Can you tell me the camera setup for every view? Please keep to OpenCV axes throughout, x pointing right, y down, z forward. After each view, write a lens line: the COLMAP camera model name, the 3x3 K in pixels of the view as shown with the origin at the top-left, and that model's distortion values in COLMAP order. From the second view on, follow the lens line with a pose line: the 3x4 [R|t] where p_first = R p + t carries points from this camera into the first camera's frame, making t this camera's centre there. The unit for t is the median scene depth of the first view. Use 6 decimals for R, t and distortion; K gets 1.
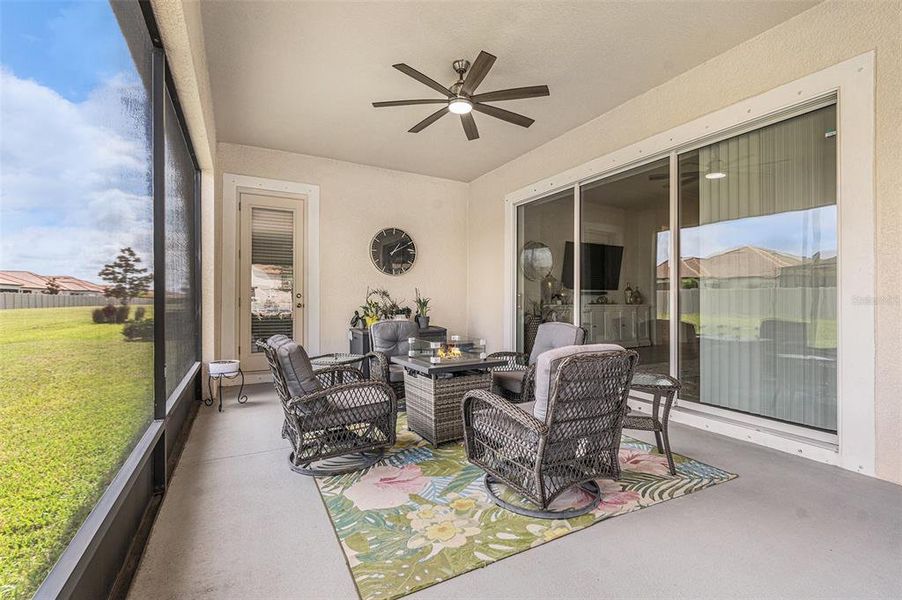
lens RADIAL K [[398.5, 0, 450.2], [0, 398.5, 298.9], [0, 0, 1]] dist [-0.002630, -0.000183]
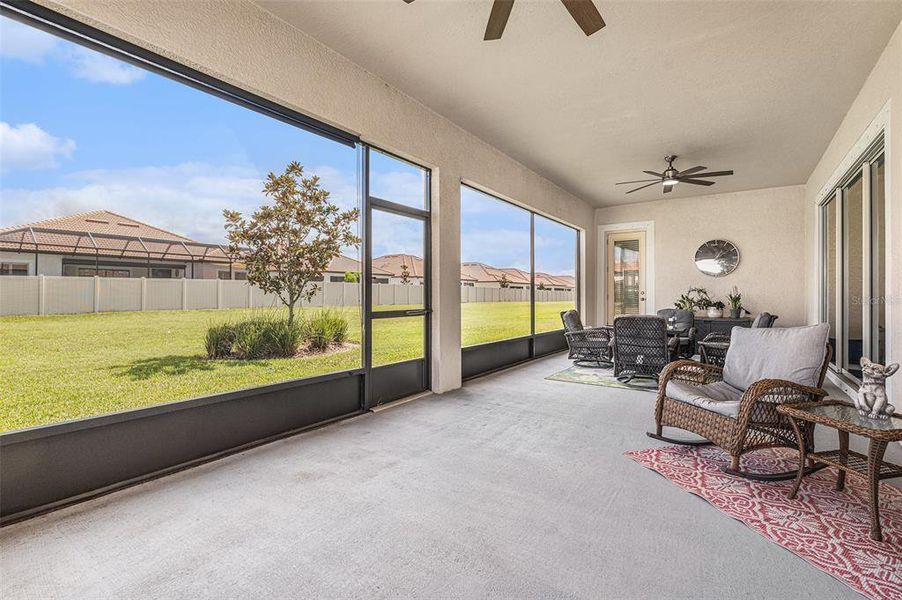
lens RADIAL K [[379.4, 0, 451.0], [0, 379.4, 300.0], [0, 0, 1]] dist [-0.002387, -0.000179]
pose [[0.413126, 0.012174, -0.910593, 0.728066], [0.001325, 0.999902, 0.013969, -0.001746], [0.910673, -0.006978, 0.413069, -0.326556]]
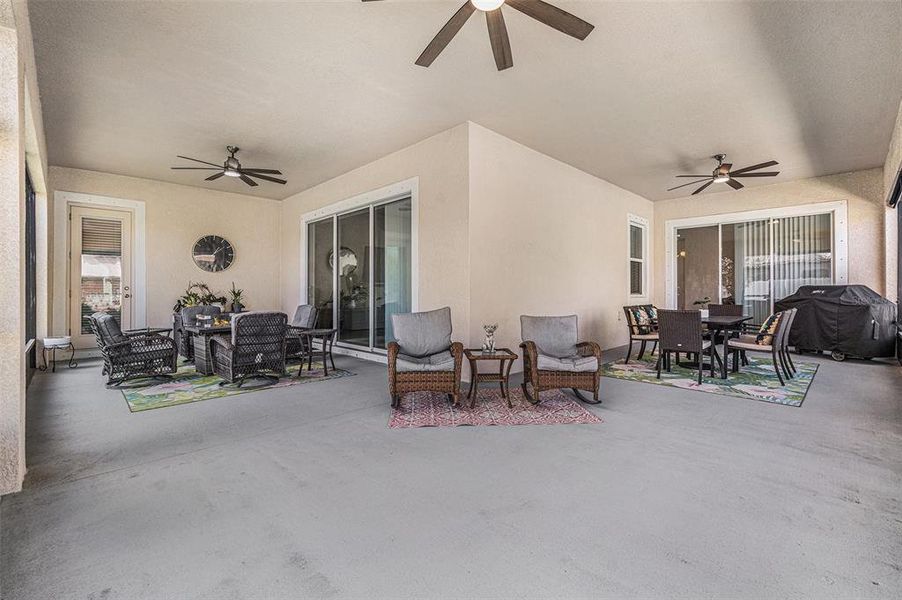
lens RADIAL K [[410.9, 0, 433.0], [0, 410.9, 287.8], [0, 0, 1]] dist [0.014160, -0.000127]
pose [[0.972227, -0.000316, 0.234039, 0.277510], [0.001438, 0.999988, -0.004625, -0.001587], [-0.234034, 0.004833, 0.972216, -0.541893]]
